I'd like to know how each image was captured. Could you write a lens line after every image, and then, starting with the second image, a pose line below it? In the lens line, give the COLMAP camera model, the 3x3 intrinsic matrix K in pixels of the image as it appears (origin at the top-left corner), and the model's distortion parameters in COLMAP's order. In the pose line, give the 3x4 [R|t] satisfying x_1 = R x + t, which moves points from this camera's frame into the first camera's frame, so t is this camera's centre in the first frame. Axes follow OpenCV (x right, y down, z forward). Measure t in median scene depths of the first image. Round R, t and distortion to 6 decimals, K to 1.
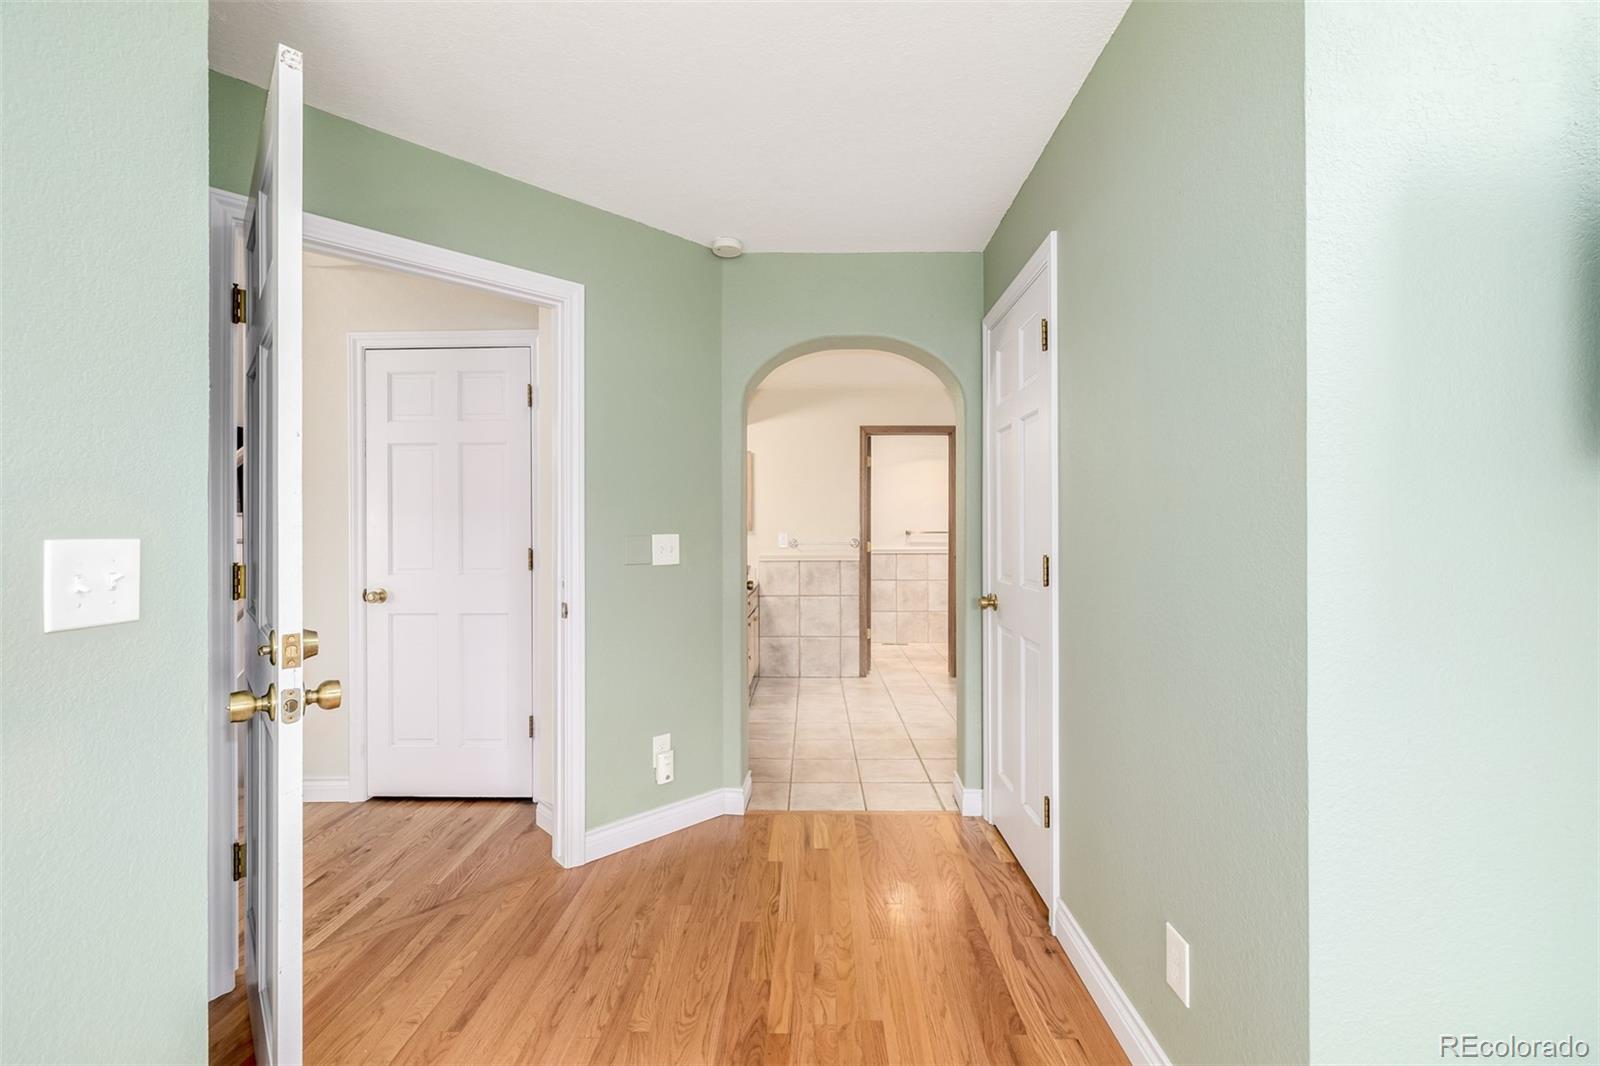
lens RADIAL K [[683.1, 0, 794.1], [0, 683.1, 528.9], [0, 0, 1]] dist [0.005563, -0.001365]
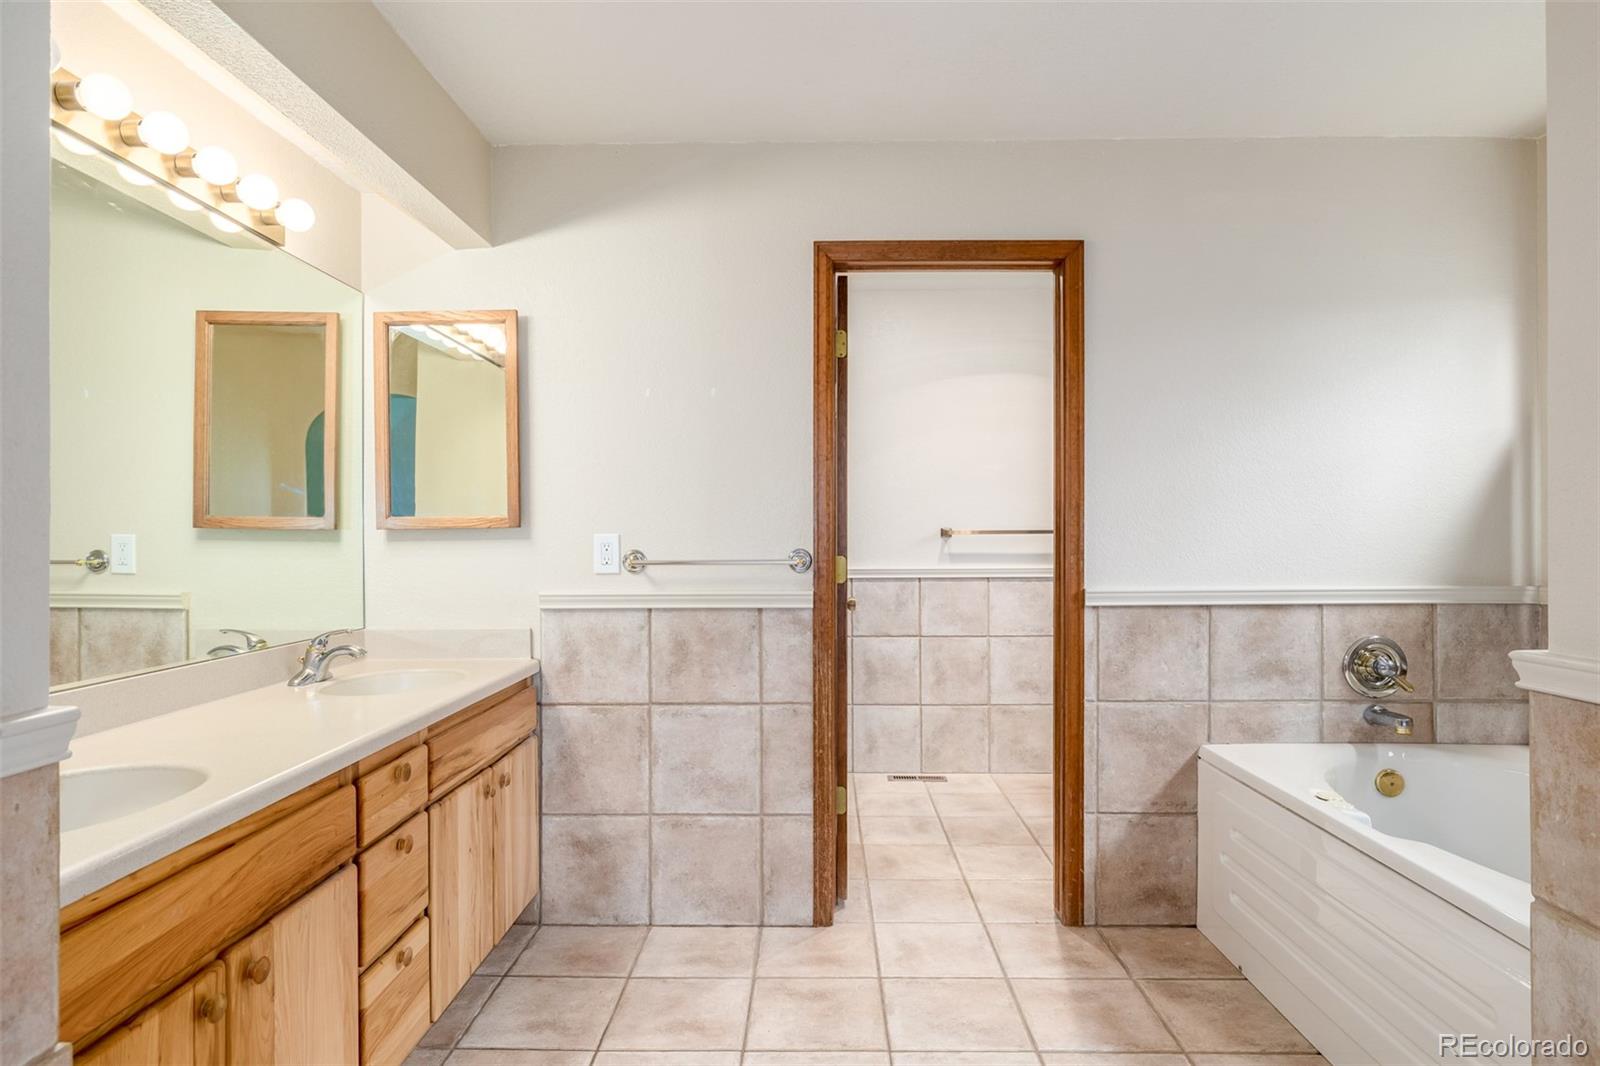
lens RADIAL K [[930.3, 0, 804.6], [0, 930.3, 536.4], [0, 0, 1]] dist [0.001573, 0.000043]
pose [[0.999901, -0.001226, 0.014002, 0.083746], [0.001122, 0.999972, 0.007385, 0.004309], [-0.014011, -0.007368, 0.999875, 0.498216]]
